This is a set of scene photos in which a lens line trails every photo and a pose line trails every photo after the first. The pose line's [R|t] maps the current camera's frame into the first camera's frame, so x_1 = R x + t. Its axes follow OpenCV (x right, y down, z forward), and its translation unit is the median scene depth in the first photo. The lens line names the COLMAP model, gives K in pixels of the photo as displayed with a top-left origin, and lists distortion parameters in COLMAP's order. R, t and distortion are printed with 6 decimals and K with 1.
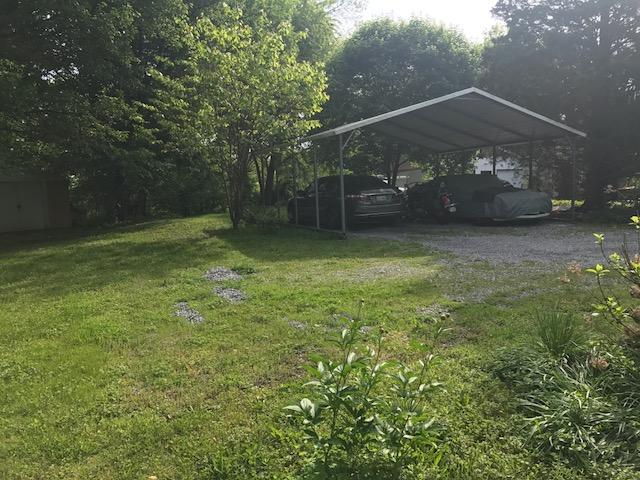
lens RADIAL K [[524.0, 0, 320.0], [0, 524.0, 240.0], [0, 0, 1]] dist [0.039889, -0.051700]
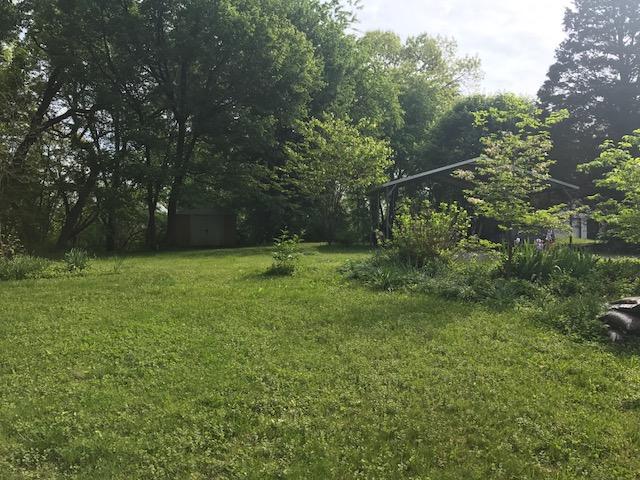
lens RADIAL K [[524.0, 0, 320.0], [0, 524.0, 240.0], [0, 0, 1]] dist [0.039889, -0.051700]
pose [[0.956477, 0.035040, -0.289696, 0.268704], [-0.061424, 0.994697, -0.082487, 0.094321], [0.285269, 0.096691, 0.953558, -0.509284]]
